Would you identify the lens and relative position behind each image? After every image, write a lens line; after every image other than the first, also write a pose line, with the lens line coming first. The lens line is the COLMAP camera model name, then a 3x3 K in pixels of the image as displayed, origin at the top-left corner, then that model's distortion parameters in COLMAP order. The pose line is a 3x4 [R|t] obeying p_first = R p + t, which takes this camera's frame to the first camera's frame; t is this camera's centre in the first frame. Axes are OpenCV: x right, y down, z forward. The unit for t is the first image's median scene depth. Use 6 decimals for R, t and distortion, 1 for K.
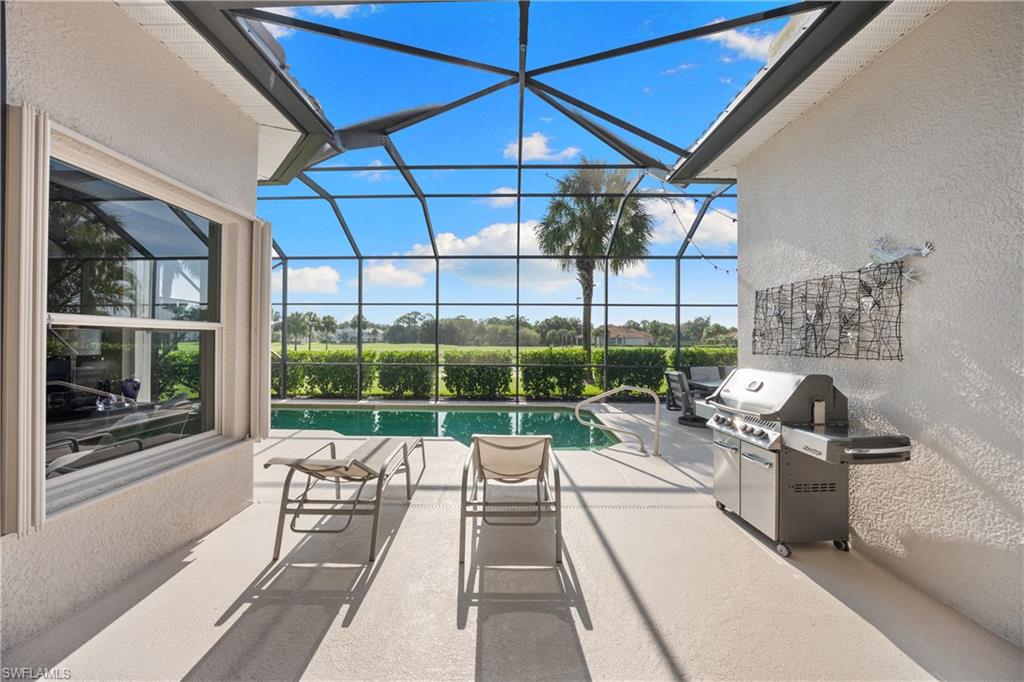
lens RADIAL K [[355.2, 0, 516.1], [0, 355.2, 336.7], [0, 0, 1]] dist [-0.009926, 0.000442]
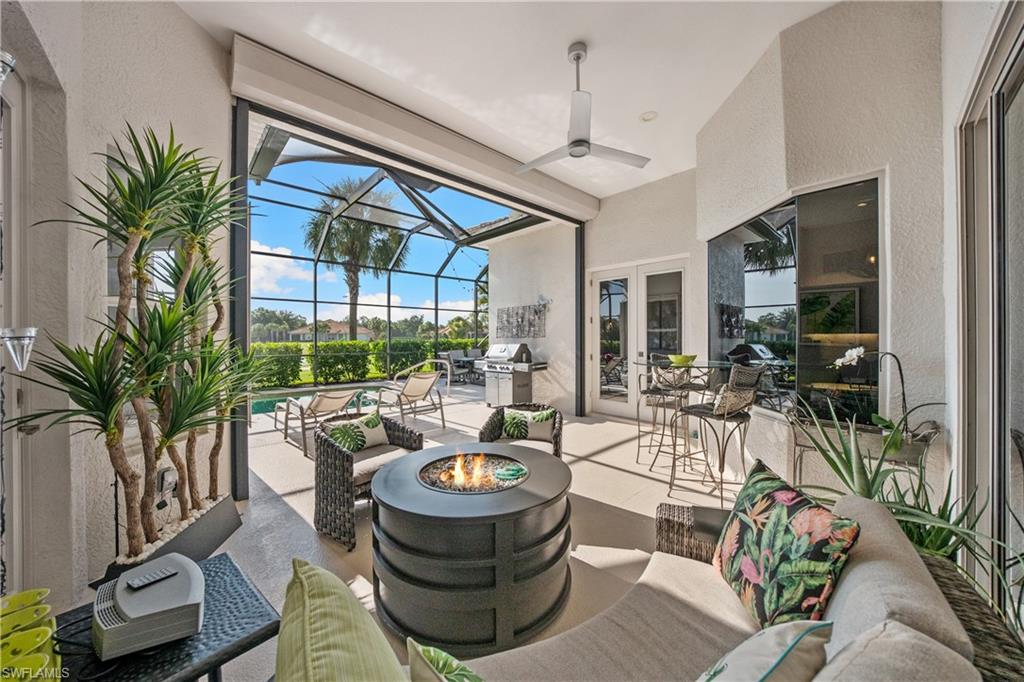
lens RADIAL K [[355.2, 0, 509.8], [0, 355.2, 336.7], [0, 0, 1]] dist [-0.009926, 0.000442]
pose [[0.733229, -0.005510, 0.679960, -0.312755], [-0.001845, 0.999947, 0.010093, 0.008348], [-0.679980, -0.008655, 0.733180, -0.269470]]
